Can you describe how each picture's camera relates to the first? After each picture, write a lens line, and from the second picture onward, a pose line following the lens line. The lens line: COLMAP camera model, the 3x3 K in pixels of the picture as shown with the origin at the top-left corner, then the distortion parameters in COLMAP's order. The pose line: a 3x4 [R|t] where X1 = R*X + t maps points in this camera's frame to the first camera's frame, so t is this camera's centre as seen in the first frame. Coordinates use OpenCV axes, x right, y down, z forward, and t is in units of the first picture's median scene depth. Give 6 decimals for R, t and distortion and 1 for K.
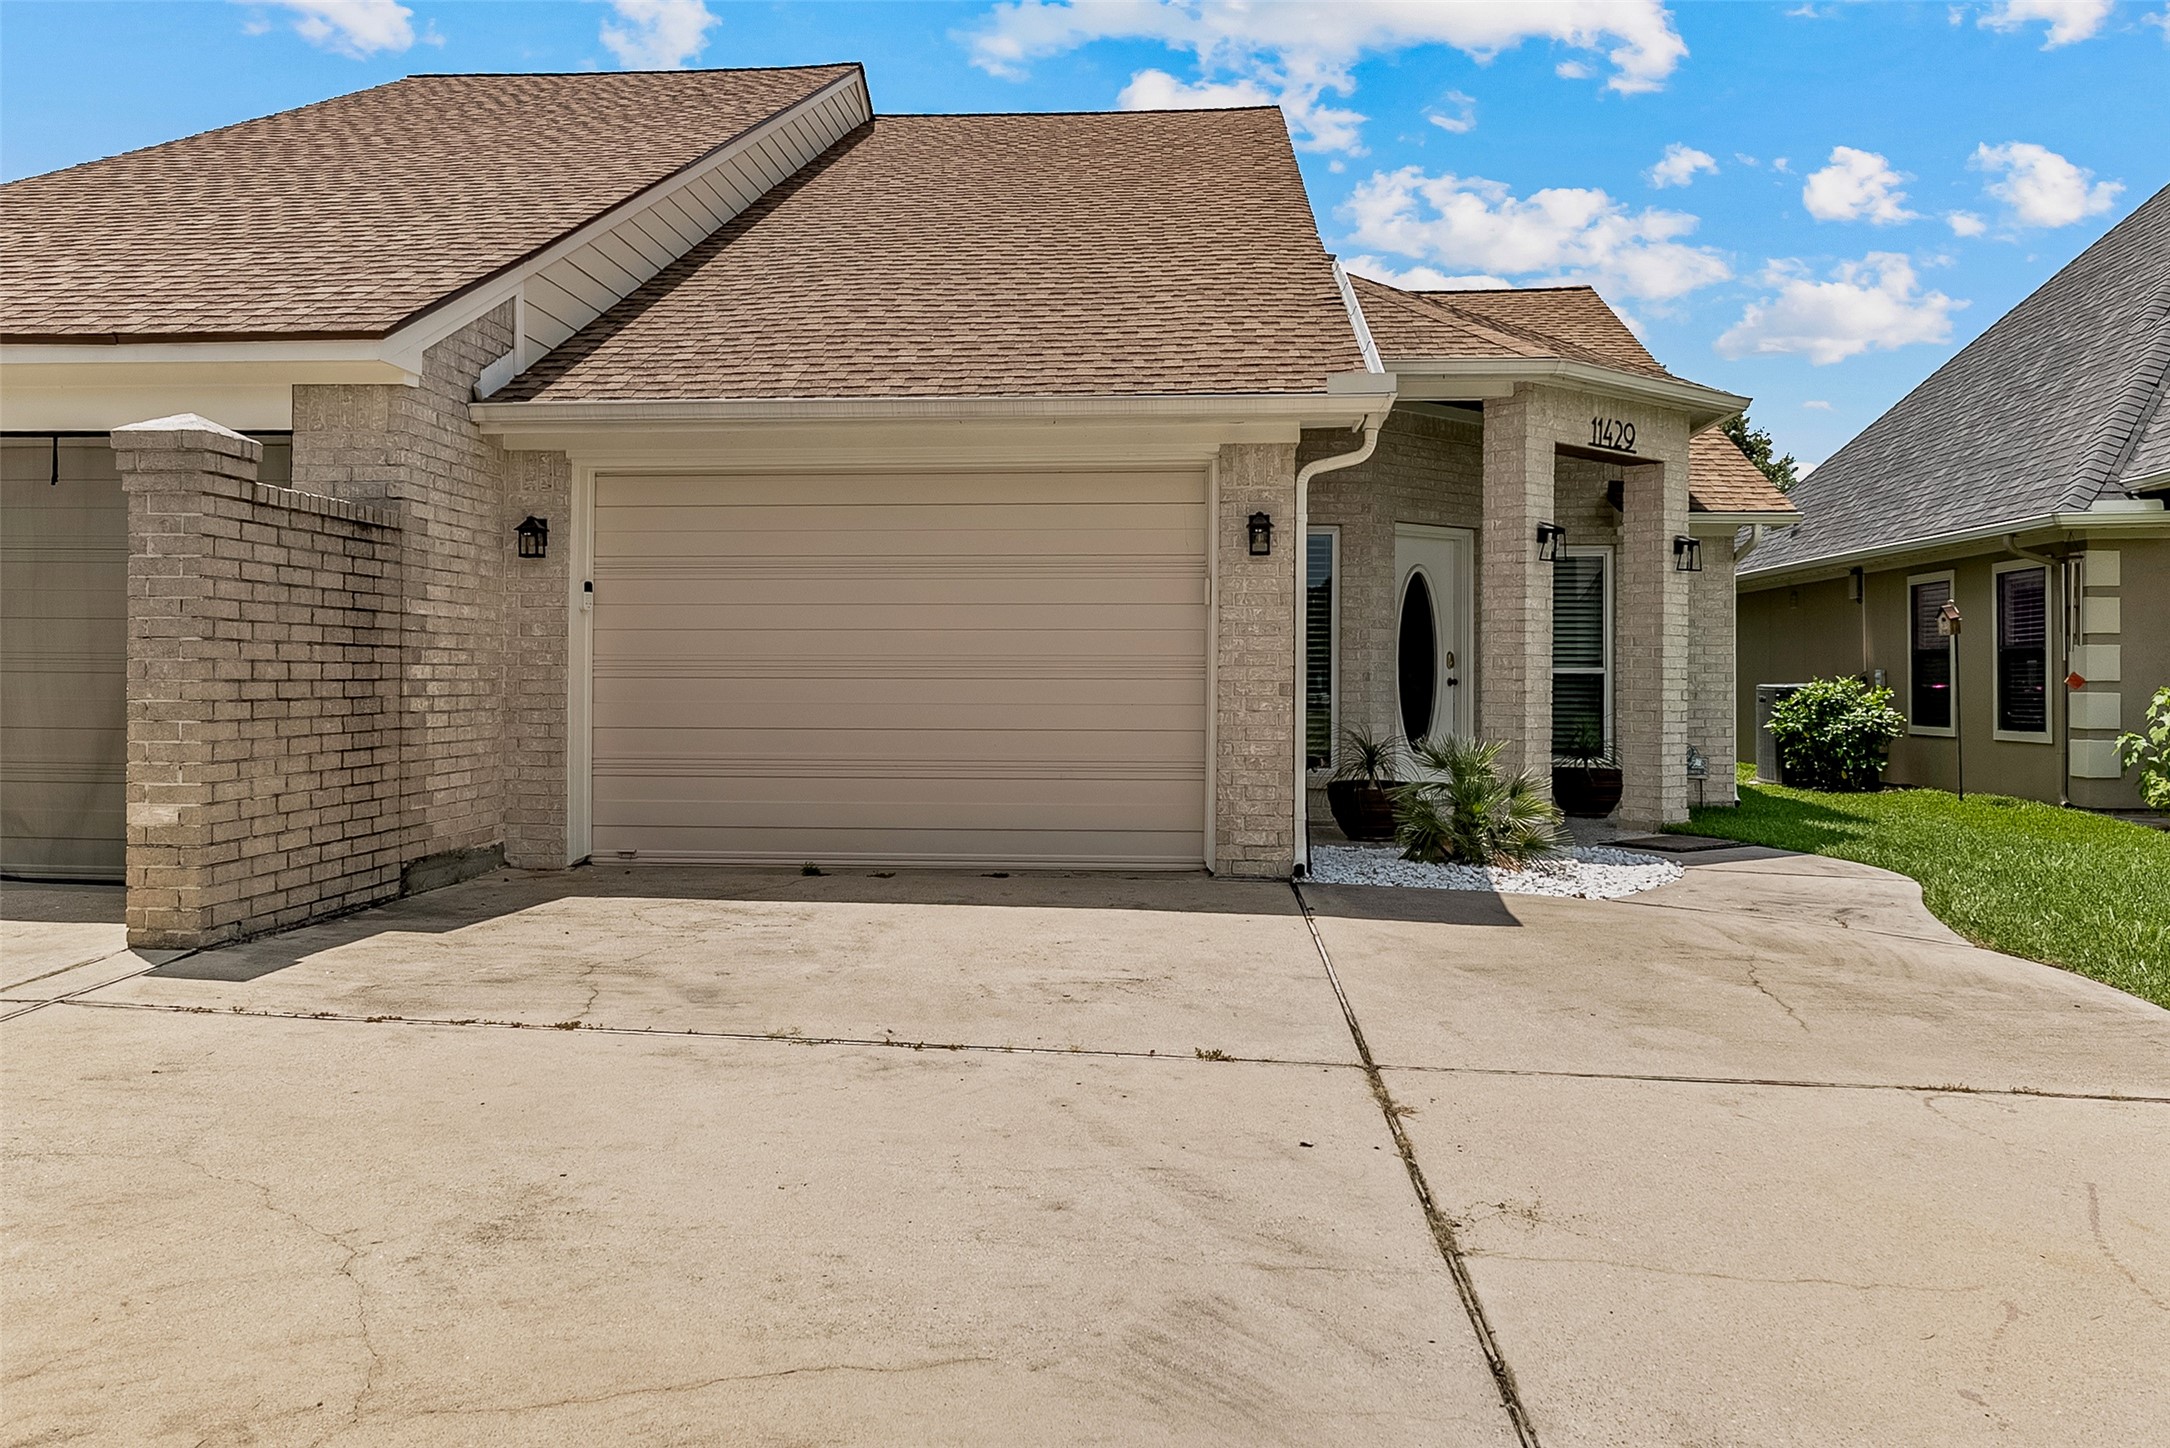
lens RADIAL K [[1574.7, 0, 1087.3], [0, 1574.7, 639.3], [0, 0, 1]] dist [-0.005318, -0.002115]
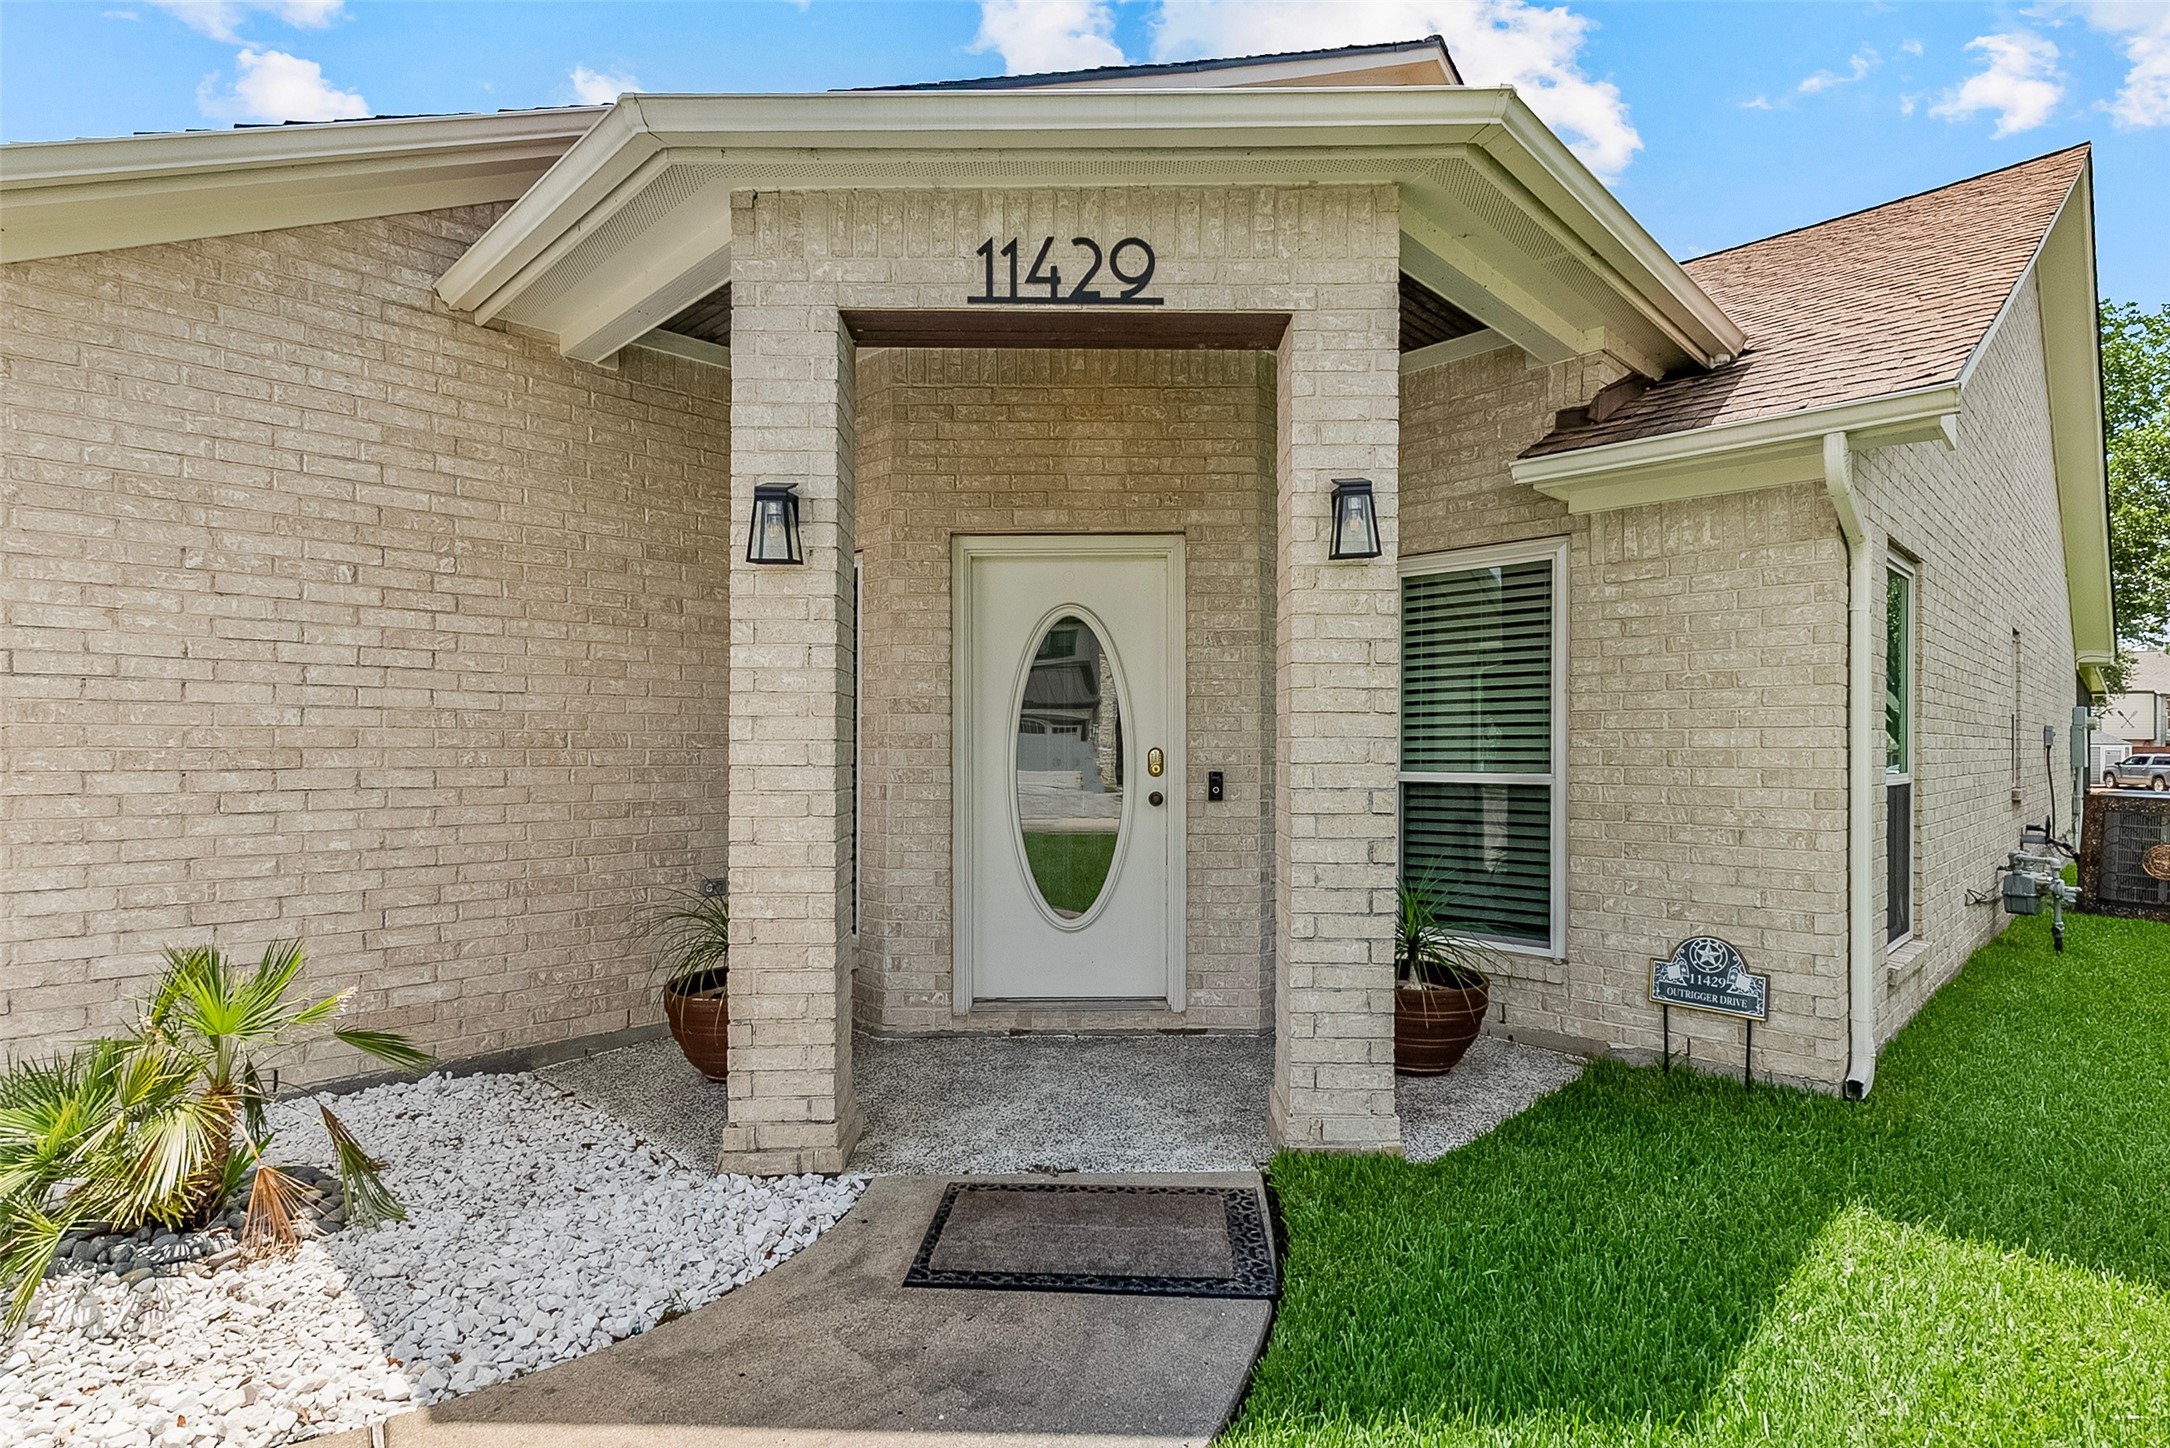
lens RADIAL K [[1076.6, 0, 1094.3], [0, 1076.6, 736.8], [0, 0, 1]] dist [0.003270, 0.000773]
pose [[0.767670, -0.011339, -0.640745, 0.494719], [0.019541, 0.999793, 0.005718, 0.001143], [0.640547, -0.016910, 0.767733, 0.708531]]
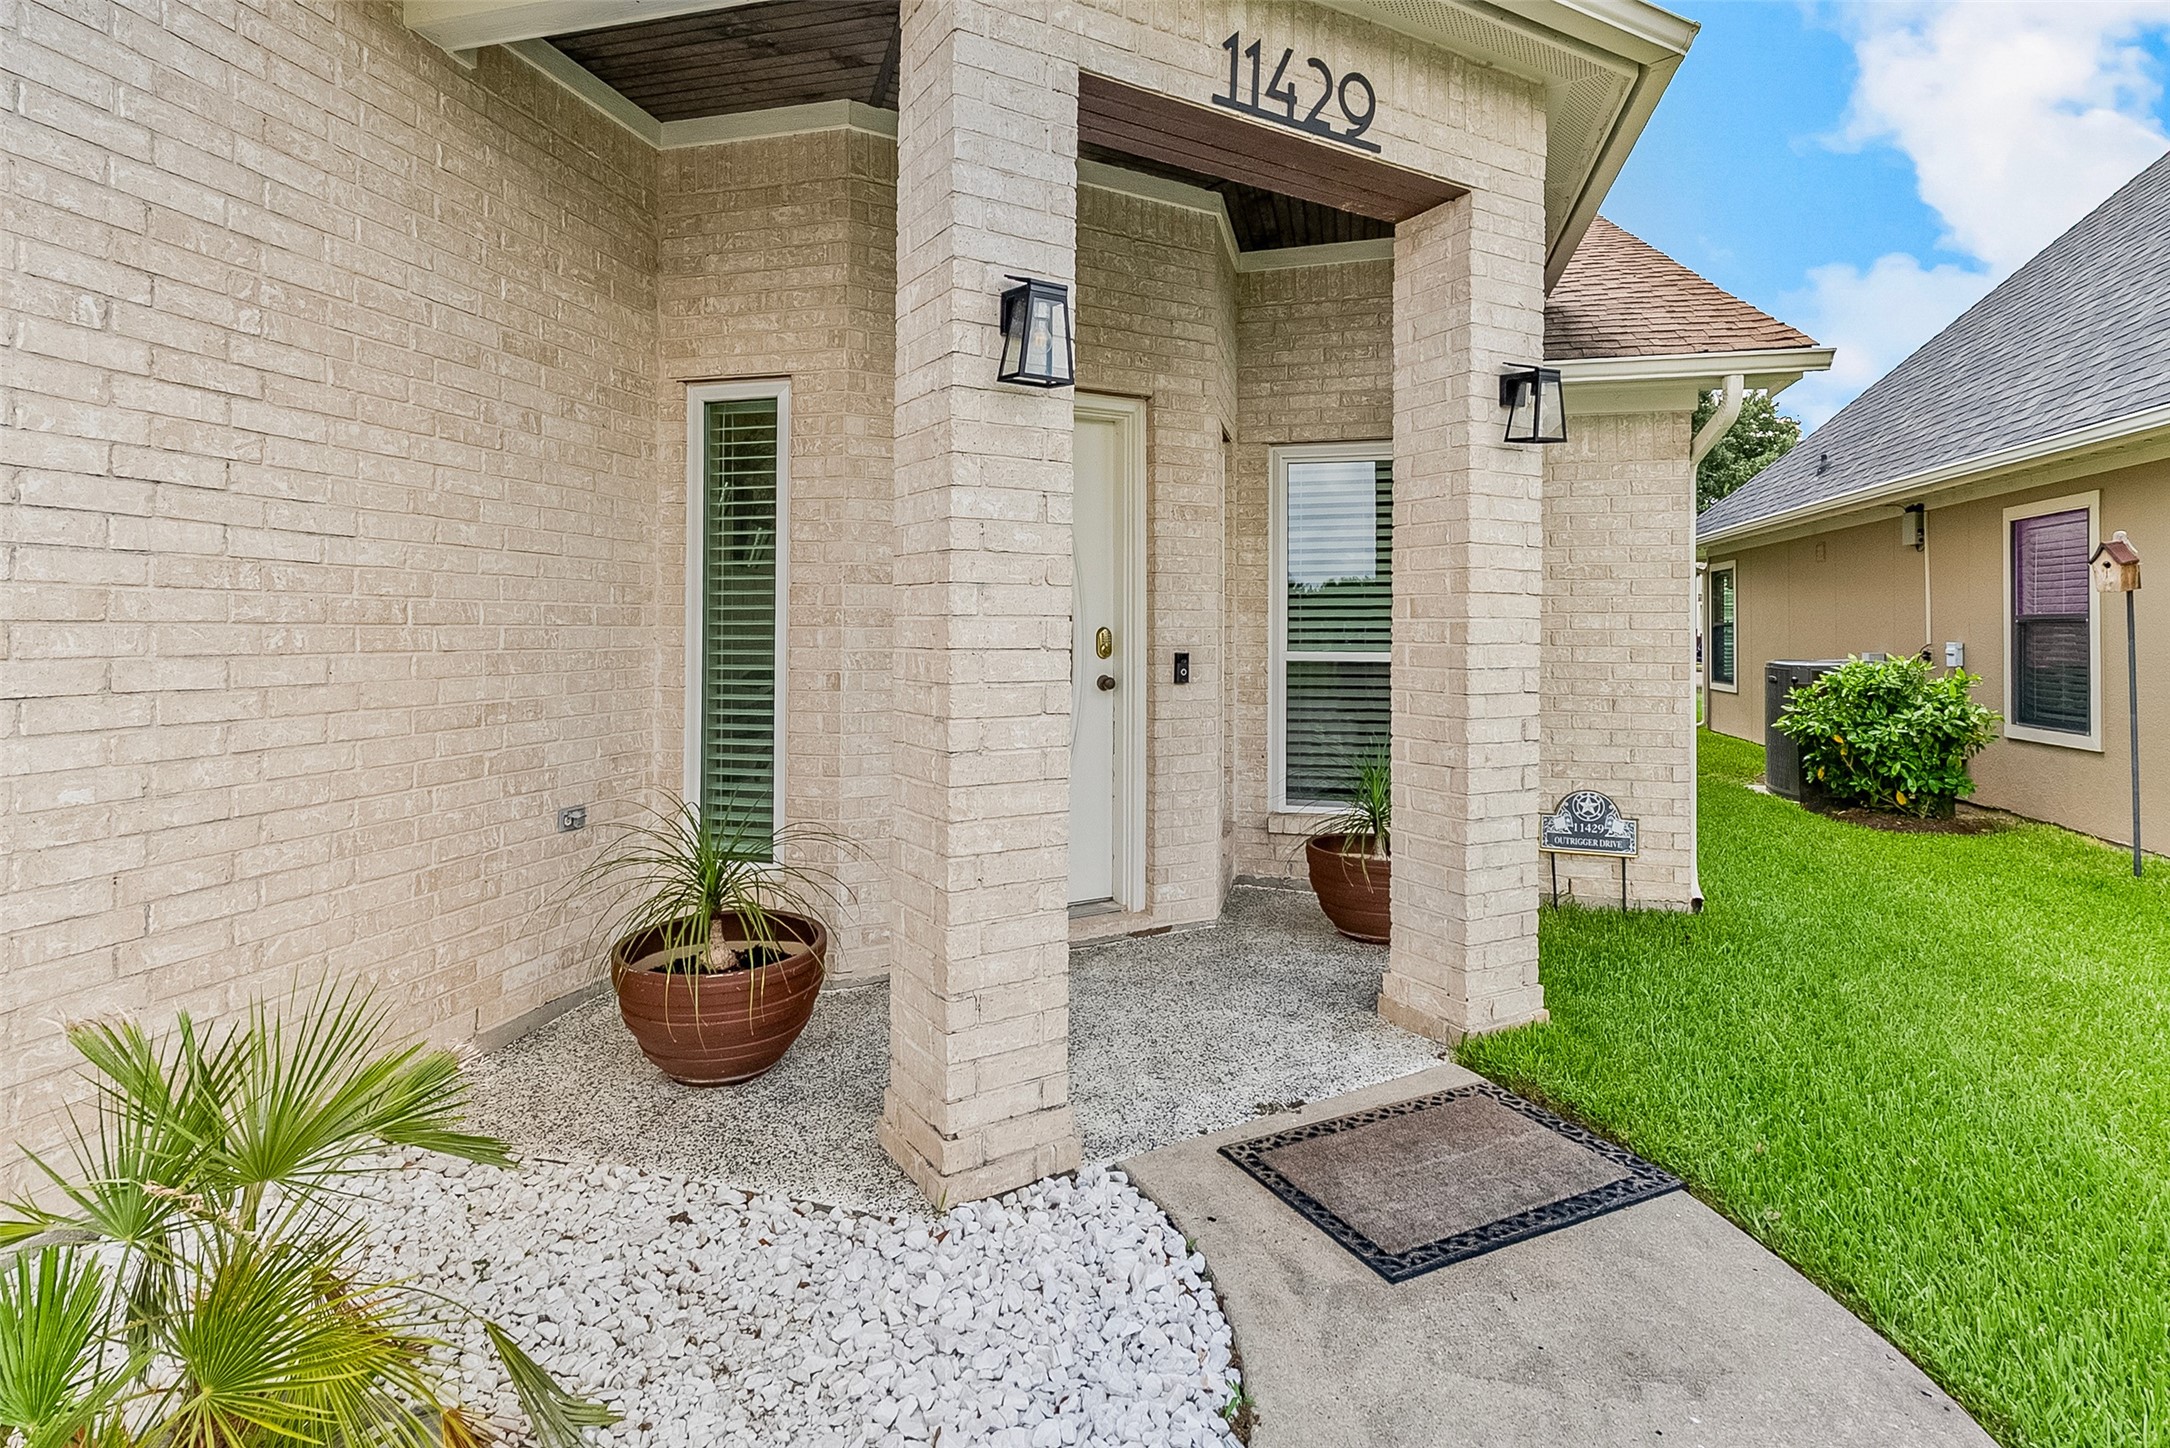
lens RADIAL K [[1074.1, 0, 1074.2], [0, 1074.1, 612.9], [0, 0, 1]] dist [0.003529, -0.001511]
pose [[0.982237, -0.003585, -0.187612, 0.303292], [0.005282, 0.999950, 0.008548, -0.000212], [0.187572, -0.009387, 0.982206, 0.664733]]
